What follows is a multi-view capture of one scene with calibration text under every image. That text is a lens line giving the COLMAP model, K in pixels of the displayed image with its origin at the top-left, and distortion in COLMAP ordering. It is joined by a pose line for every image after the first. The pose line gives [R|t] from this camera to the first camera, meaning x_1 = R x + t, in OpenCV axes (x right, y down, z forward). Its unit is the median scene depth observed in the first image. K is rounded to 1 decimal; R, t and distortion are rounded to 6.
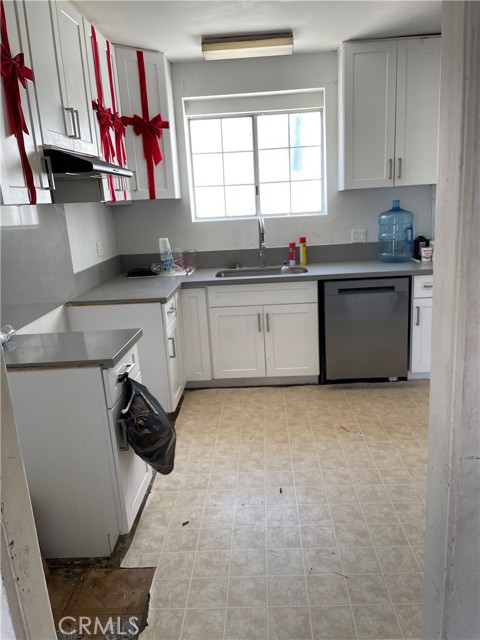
lens RADIAL K [[492.6, 0, 242.0], [0, 492.6, 319.6], [0, 0, 1]] dist [0.051734, -0.067025]
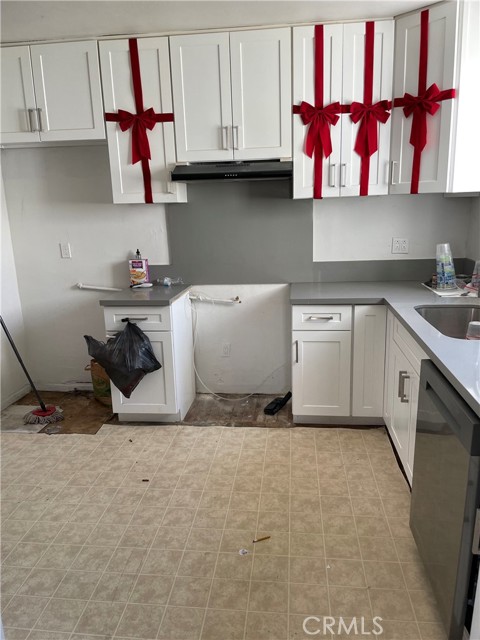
lens RADIAL K [[492.6, 0, 240.3], [0, 492.6, 317.7], [0, 0, 1]] dist [0.051734, -0.067025]
pose [[-0.068785, 0.283131, -0.956612, 0.782746], [-0.209647, 0.933369, 0.291326, -0.267560], [0.975355, 0.220590, -0.004844, 0.892415]]
